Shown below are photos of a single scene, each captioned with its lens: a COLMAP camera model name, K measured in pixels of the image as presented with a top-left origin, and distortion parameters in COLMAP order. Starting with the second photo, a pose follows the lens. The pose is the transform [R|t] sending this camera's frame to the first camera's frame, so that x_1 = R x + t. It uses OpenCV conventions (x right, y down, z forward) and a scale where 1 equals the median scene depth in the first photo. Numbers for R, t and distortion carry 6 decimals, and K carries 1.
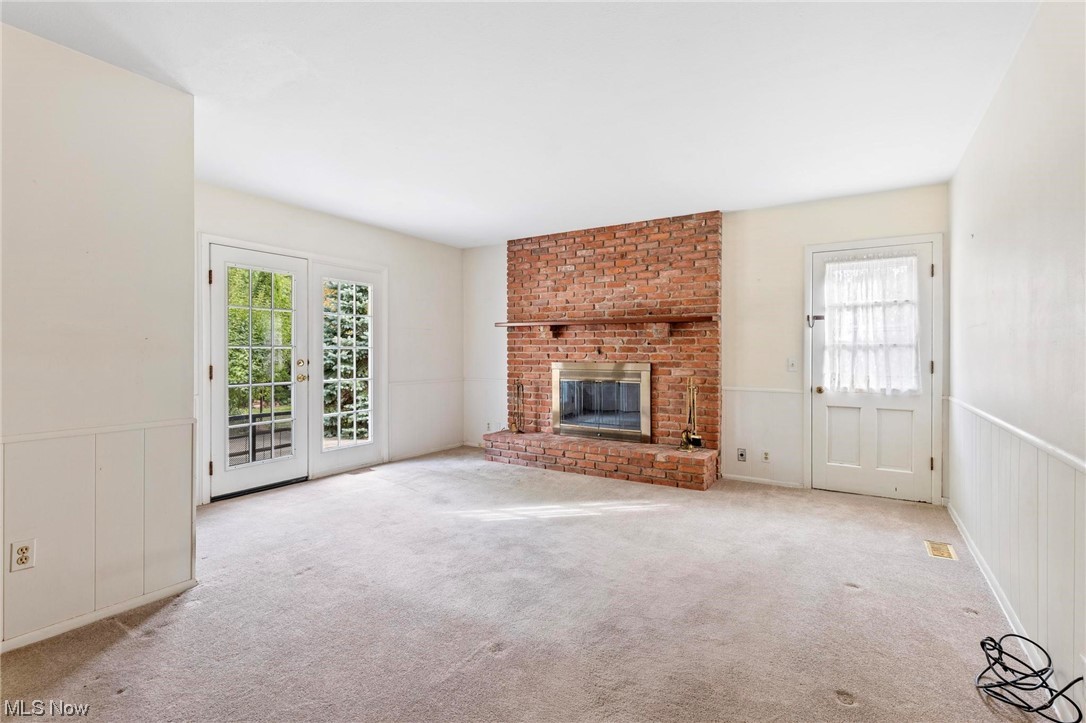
lens RADIAL K [[500.4, 0, 545.7], [0, 500.4, 351.5], [0, 0, 1]] dist [0.000281, 0.000186]
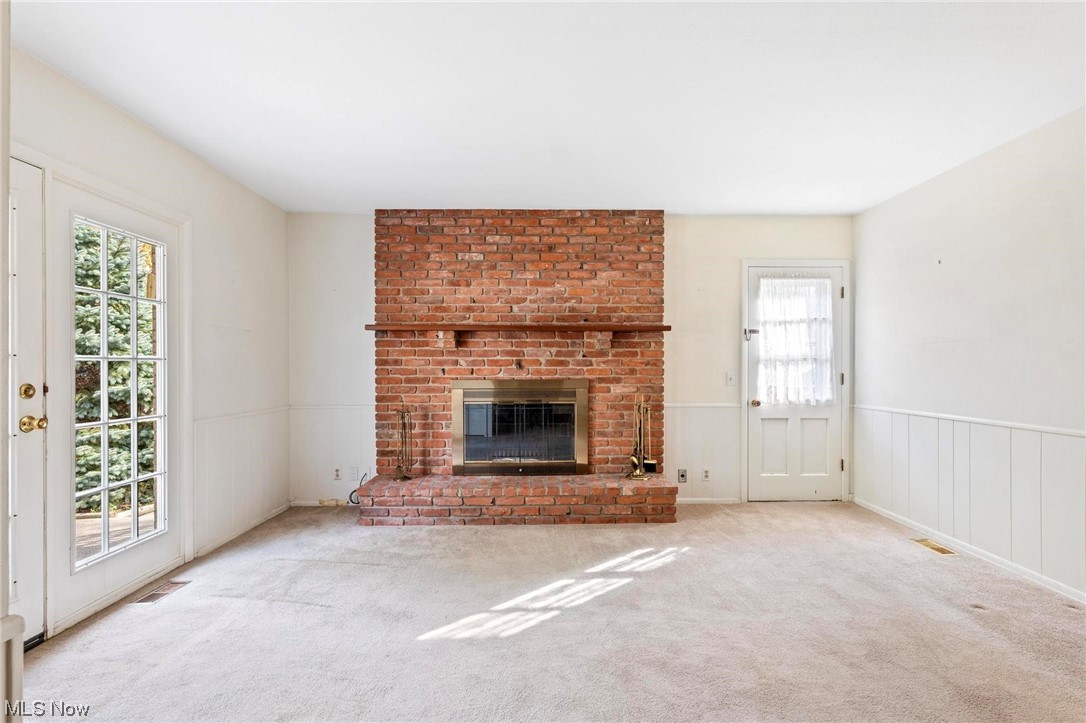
lens RADIAL K [[505.4, 0, 546.7], [0, 505.4, 367.0], [0, 0, 1]] dist [-0.000792, 0.000520]
pose [[0.842226, -0.003094, 0.539116, -0.307512], [0.001989, 0.999995, 0.002633, 0.000414], [-0.539121, -0.001146, 0.842227, 0.317463]]
